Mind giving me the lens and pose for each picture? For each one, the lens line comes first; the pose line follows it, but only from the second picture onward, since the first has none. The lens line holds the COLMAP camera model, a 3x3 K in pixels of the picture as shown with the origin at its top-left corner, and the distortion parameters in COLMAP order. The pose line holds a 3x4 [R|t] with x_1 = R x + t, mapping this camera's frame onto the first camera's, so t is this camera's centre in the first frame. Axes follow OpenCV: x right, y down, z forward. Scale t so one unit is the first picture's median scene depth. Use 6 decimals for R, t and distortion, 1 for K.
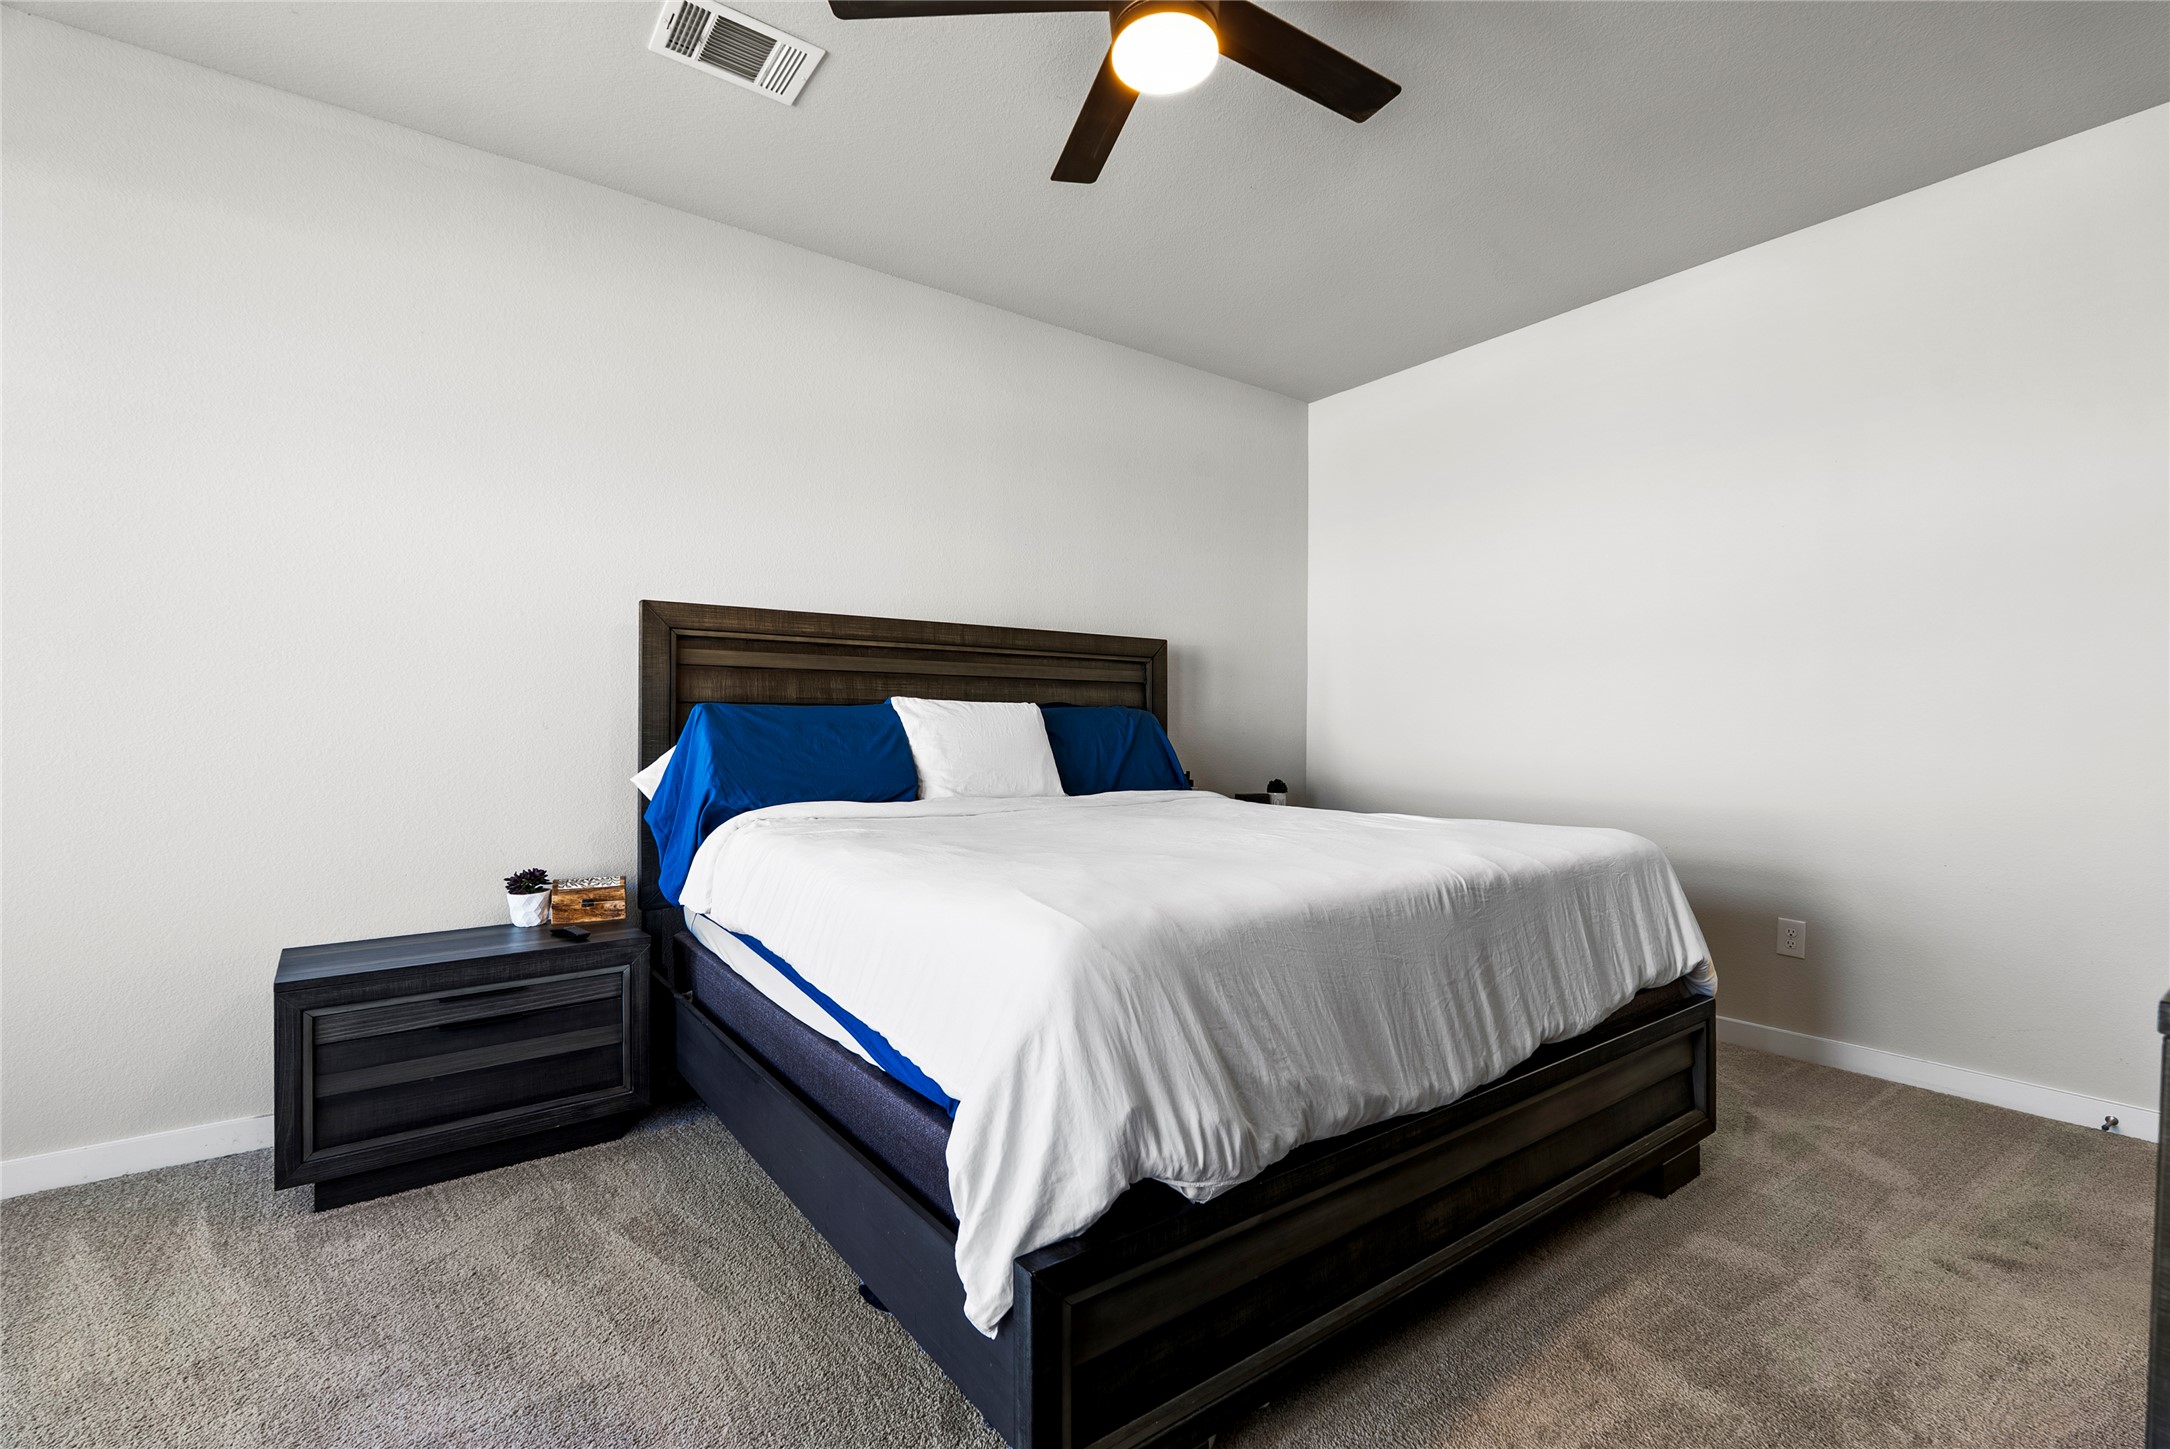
lens RADIAL K [[951.0, 0, 1085.0], [0, 951.0, 724.5], [0, 0, 1]] dist [-0.000445, 0.000179]
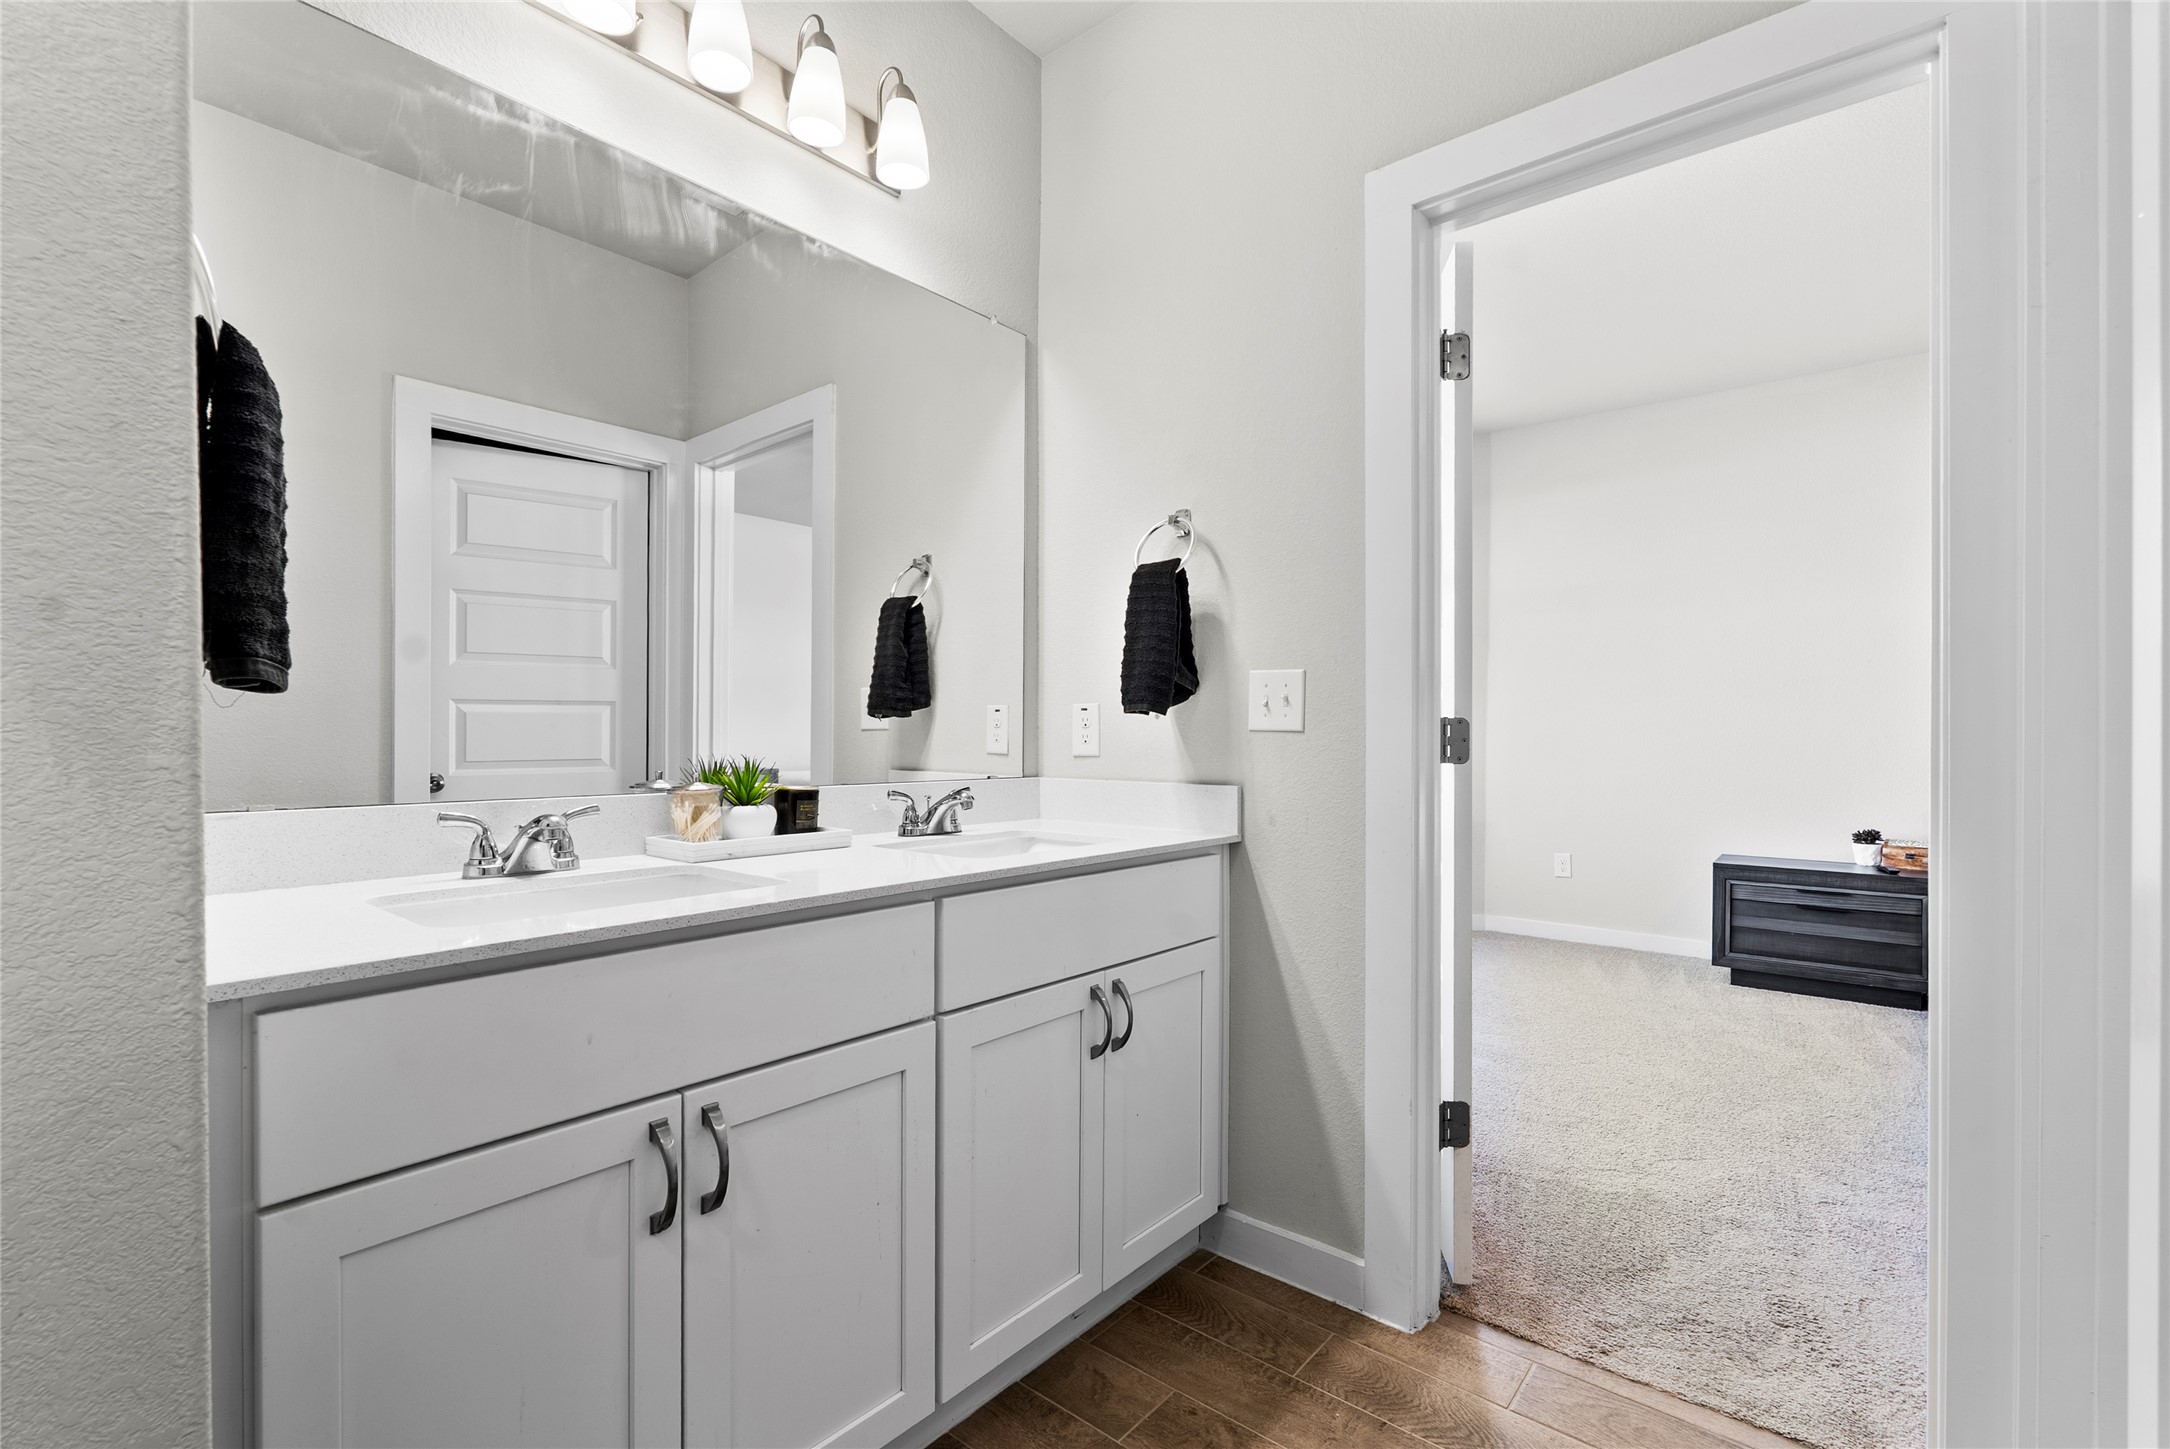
lens RADIAL K [[951.0, 0, 1085.0], [0, 951.0, 724.5], [0, 0, 1]] dist [-0.000445, 0.000179]
pose [[0.234470, 0.000114, -0.972123, 0.734867], [-0.007801, 0.999968, -0.001764, -0.005147], [0.972092, 0.007997, 0.234463, -0.709987]]
